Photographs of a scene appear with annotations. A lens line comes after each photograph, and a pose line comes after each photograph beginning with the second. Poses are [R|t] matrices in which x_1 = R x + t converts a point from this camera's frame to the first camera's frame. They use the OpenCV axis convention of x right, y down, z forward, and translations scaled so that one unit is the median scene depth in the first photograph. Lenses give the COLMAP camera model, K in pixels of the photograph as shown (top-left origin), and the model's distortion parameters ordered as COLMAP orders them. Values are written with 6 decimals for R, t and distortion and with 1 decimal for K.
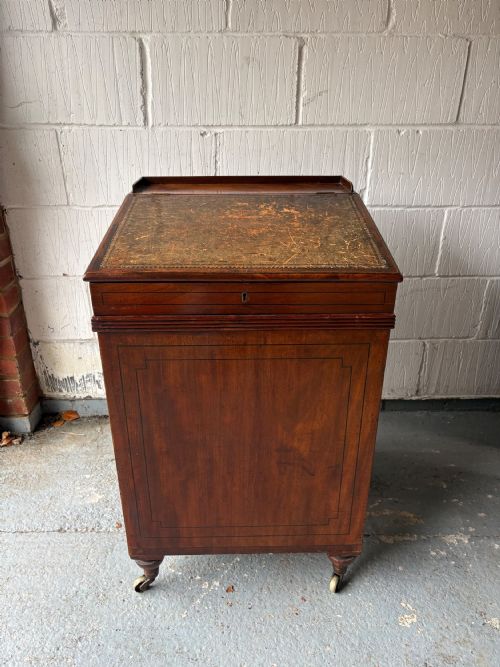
lens RADIAL K [[508.5, 0, 252.0], [0, 508.5, 337.9], [0, 0, 1]] dist [0.054952, -0.063778]
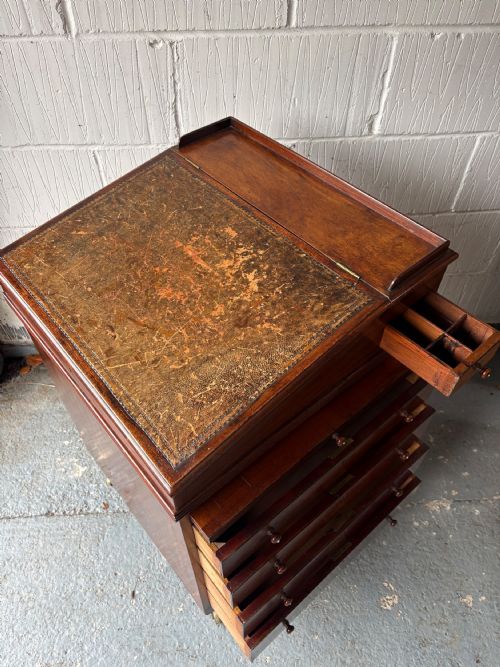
lens RADIAL K [[506.6, 0, 247.5], [0, 506.6, 338.8], [0, 0, 1]] dist [0.055015, -0.064639]
pose [[0.998616, -0.038913, 0.035386, -0.008556], [0.021141, 0.913011, 0.407386, -0.318852], [-0.048160, -0.406074, 0.912570, 0.206305]]
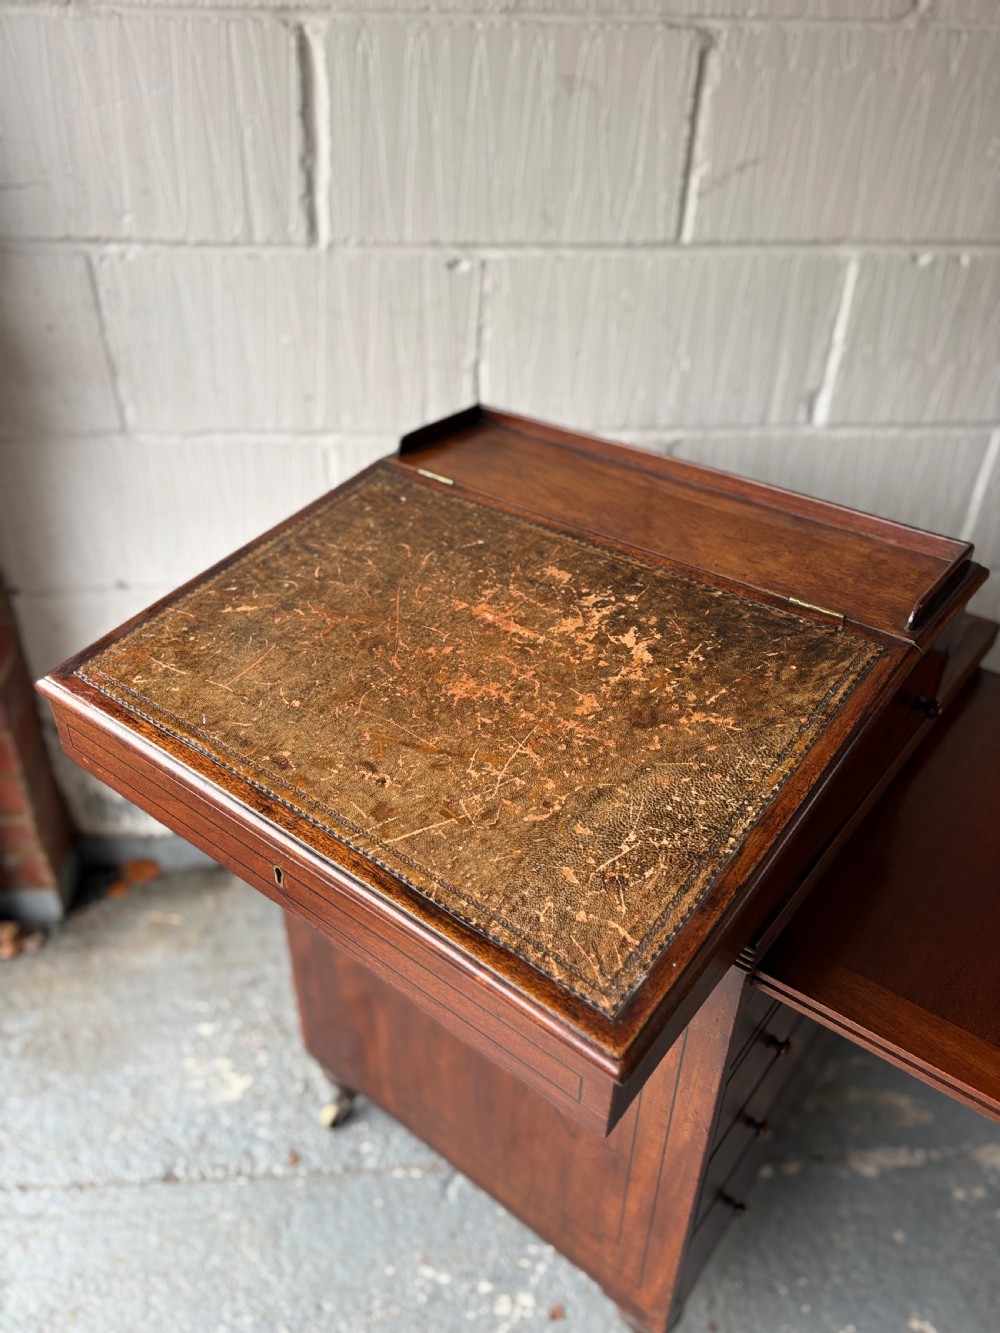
lens RADIAL K [[1016.9, 0, 499.6], [0, 1016.9, 674.3], [0, 0, 1]] dist [0.042965, -0.048117]
pose [[0.997526, -0.023620, 0.066210, -0.121664], [0.012977, 0.987548, 0.156785, -0.203435], [-0.069089, -0.155538, 0.985411, 0.137582]]
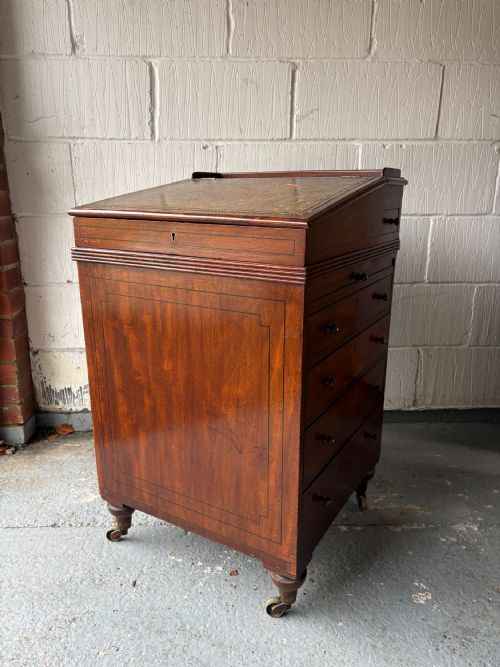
lens RADIAL K [[508.9, 0, 249.8], [0, 508.9, 337.4], [0, 0, 1]] dist [0.042965, -0.048117]
pose [[0.999784, -0.005389, 0.020087, -0.025050], [0.008627, 0.986290, -0.164795, 0.182763], [-0.018923, 0.164933, 0.986123, -0.005848]]
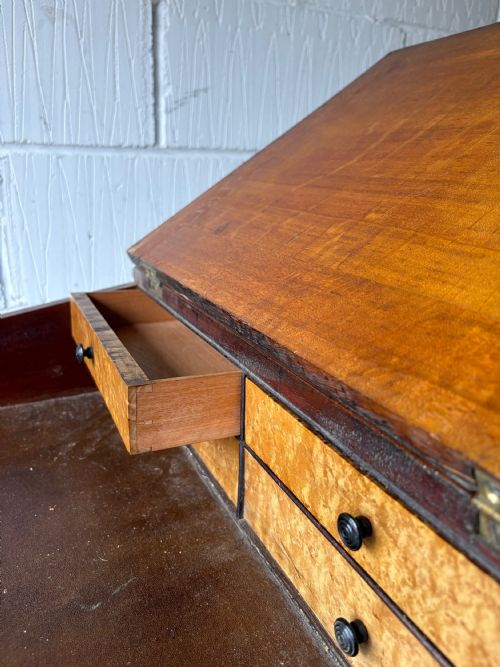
lens RADIAL K [[513.2, 0, 250.0], [0, 513.2, 333.5], [0, 0, 1]] dist [0.003190, -0.000738]
pose [[0.905617, -0.112885, 0.408797, -0.066532], [0.169019, 0.980134, -0.103777, -0.154826], [-0.388961, 0.163077, 0.906706, 0.513662]]
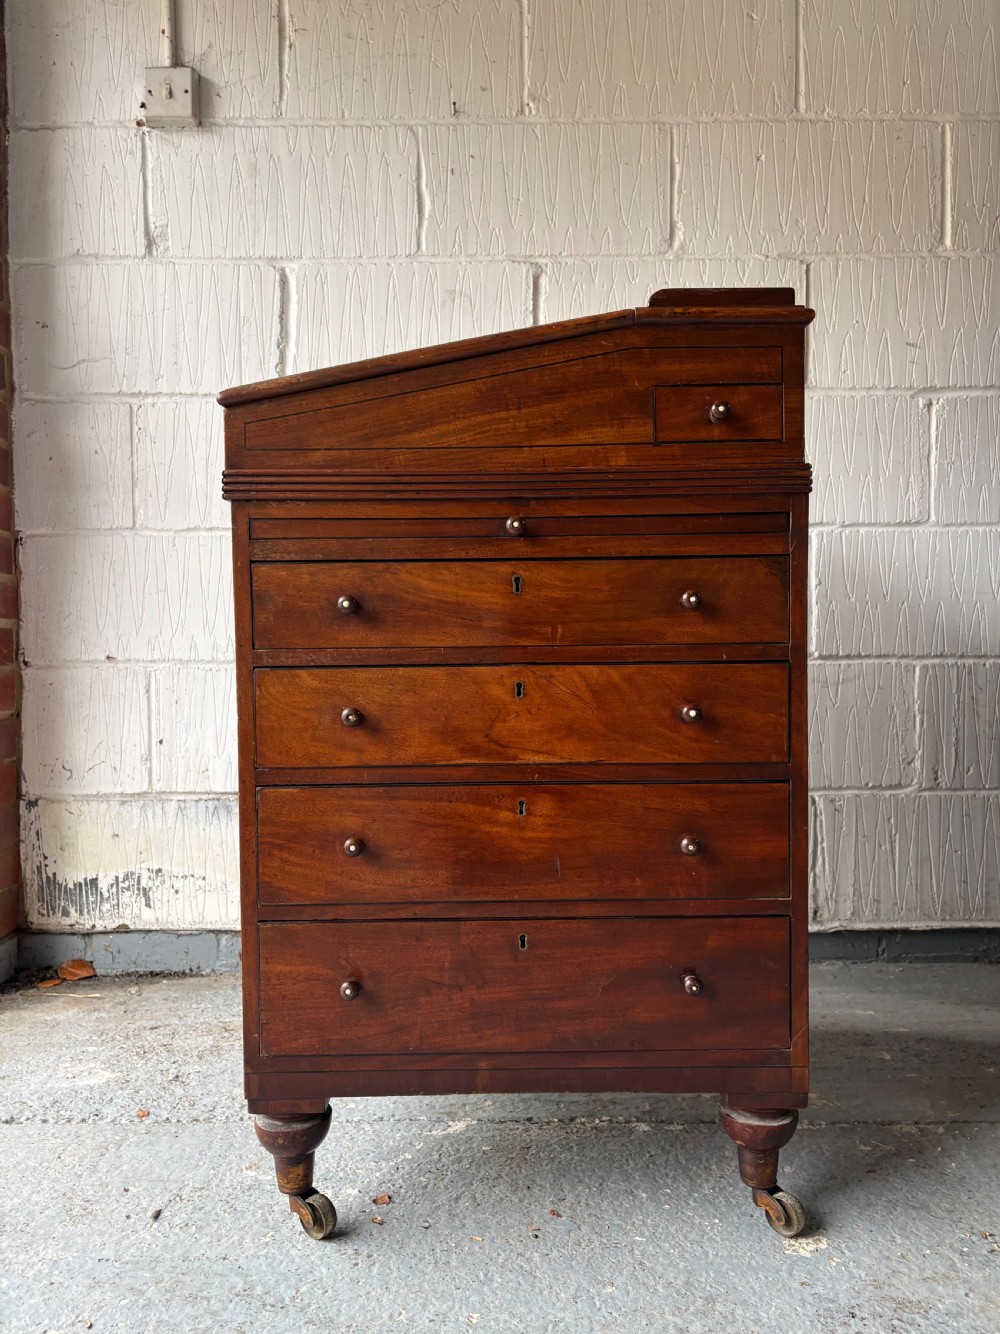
lens RADIAL K [[1031.1, 0, 497.1], [0, 1031.1, 673.1], [0, 0, 1]] dist [0.061473, -0.072475]
pose [[0.999848, -0.009620, -0.014540, 0.057629], [0.002852, 0.913012, -0.407923, 0.375784], [0.017200, 0.407820, 0.912901, 0.036006]]
